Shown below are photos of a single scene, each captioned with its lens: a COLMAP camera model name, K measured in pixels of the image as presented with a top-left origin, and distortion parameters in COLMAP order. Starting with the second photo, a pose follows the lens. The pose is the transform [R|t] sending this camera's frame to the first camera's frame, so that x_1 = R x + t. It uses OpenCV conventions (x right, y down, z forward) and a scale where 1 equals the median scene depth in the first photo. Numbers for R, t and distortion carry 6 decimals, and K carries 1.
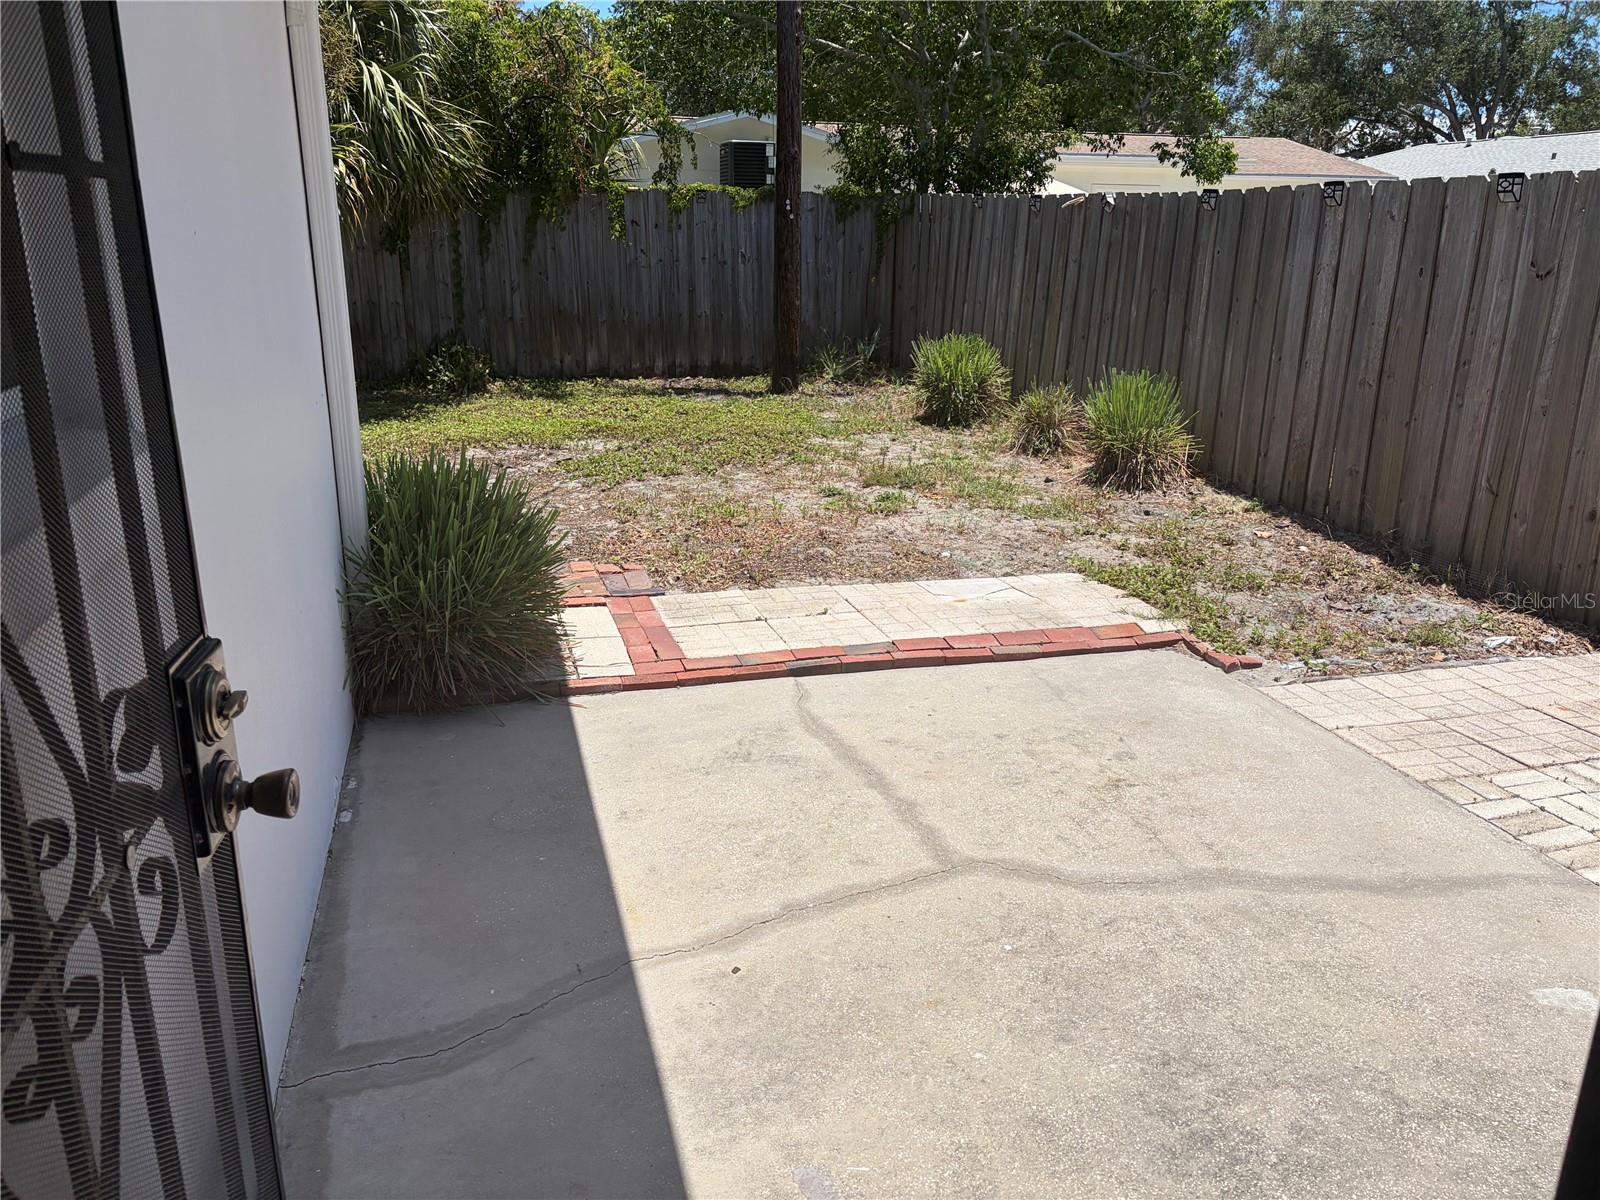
lens RADIAL K [[1205.9, 0, 803.2], [0, 1205.9, 609.5], [0, 0, 1]] dist [0.045017, -0.042284]
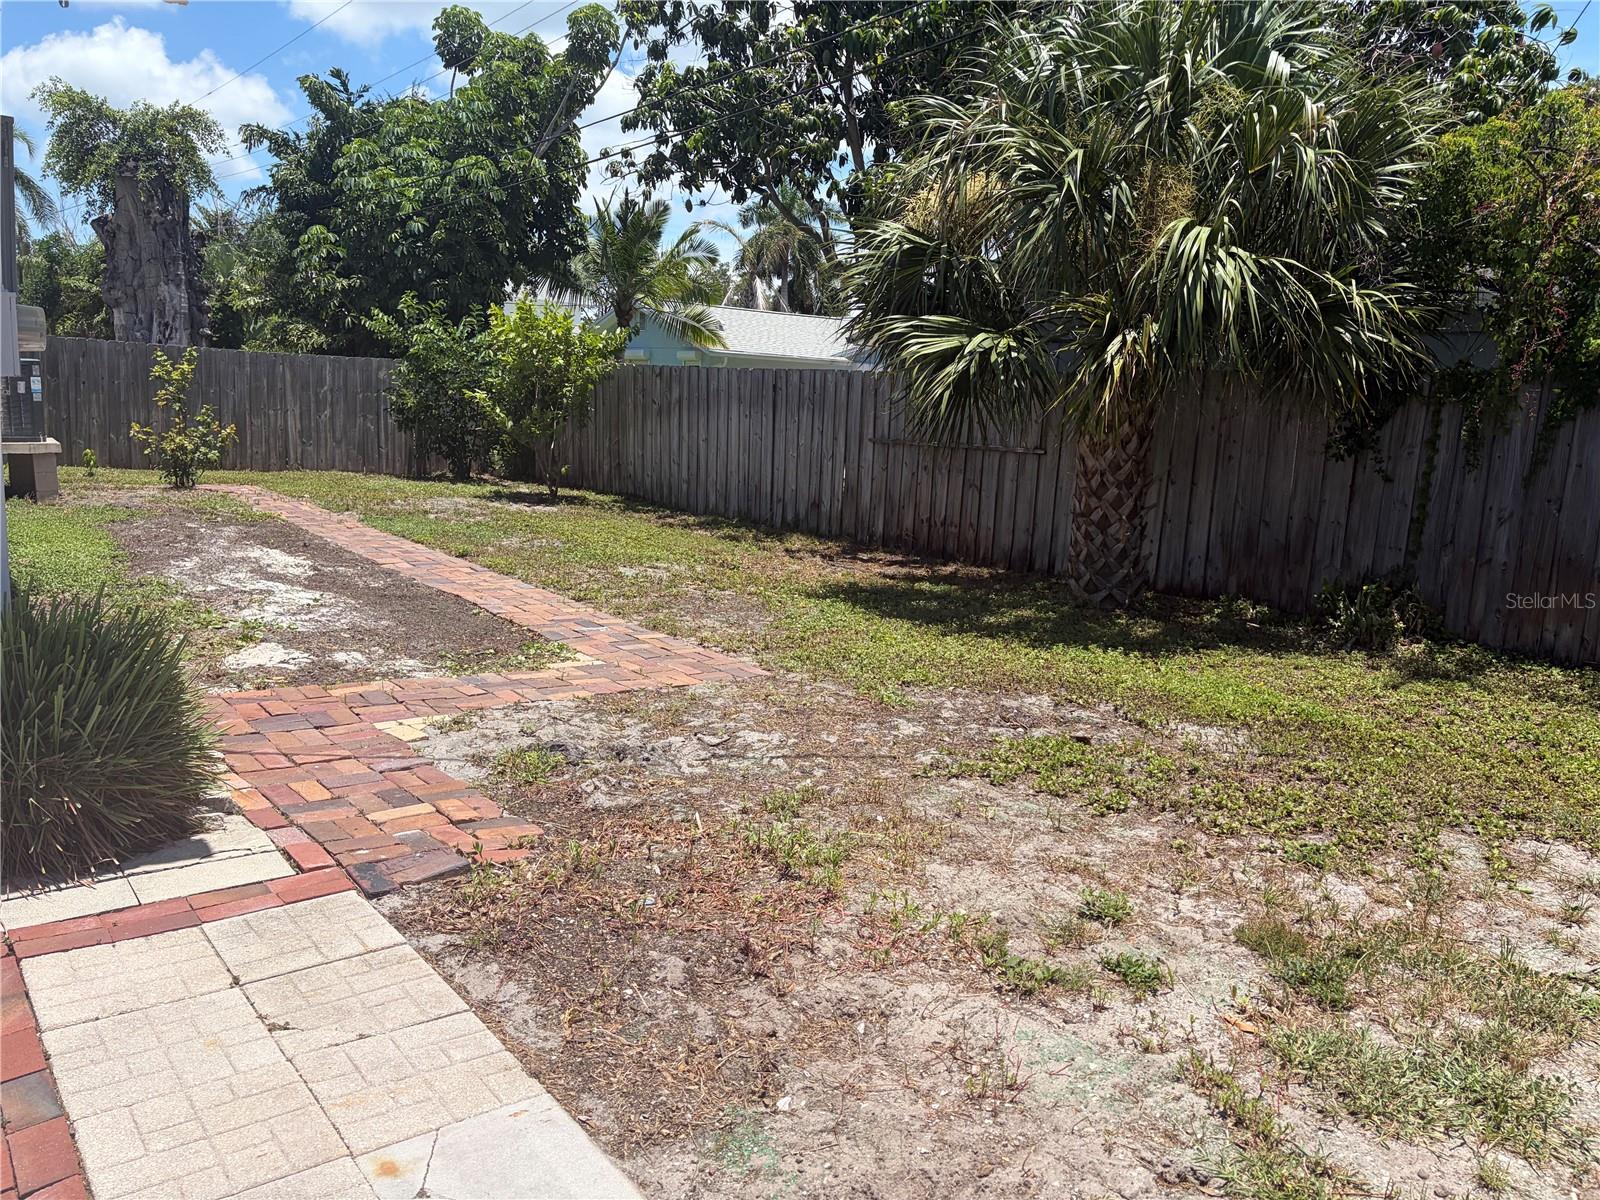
lens RADIAL K [[1207.9, 0, 805.8], [0, 1207.9, 610.6], [0, 0, 1]] dist [0.044145, -0.040567]
pose [[0.374146, 0.158908, -0.913654, 0.545121], [-0.319310, 0.947042, 0.033956, -0.255069], [0.870664, 0.279034, 0.405072, 0.885348]]
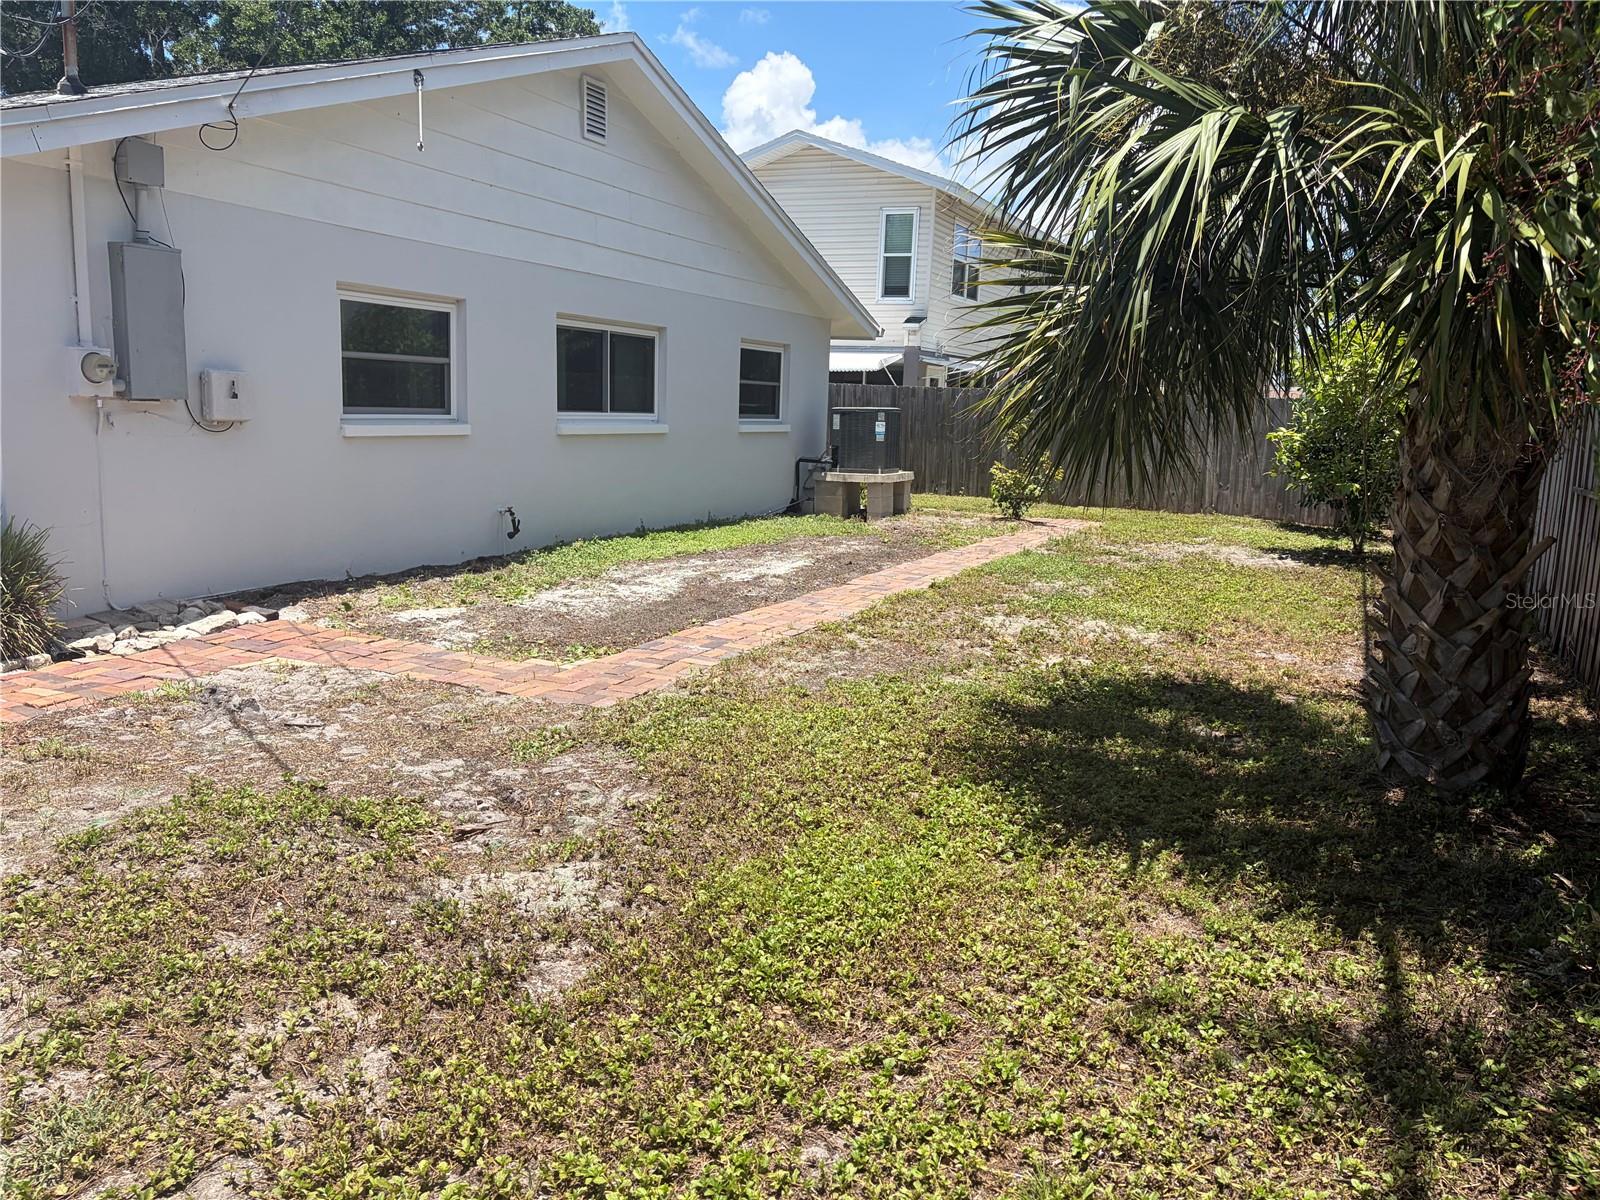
lens RADIAL K [[1205.9, 0, 803.2], [0, 1205.9, 609.5], [0, 0, 1]] dist [0.045017, -0.042284]
pose [[-0.644135, 0.093497, -0.759176, 0.148299], [-0.270939, 0.900266, 0.340755, -0.666784], [0.715320, 0.425183, -0.554561, 2.108932]]
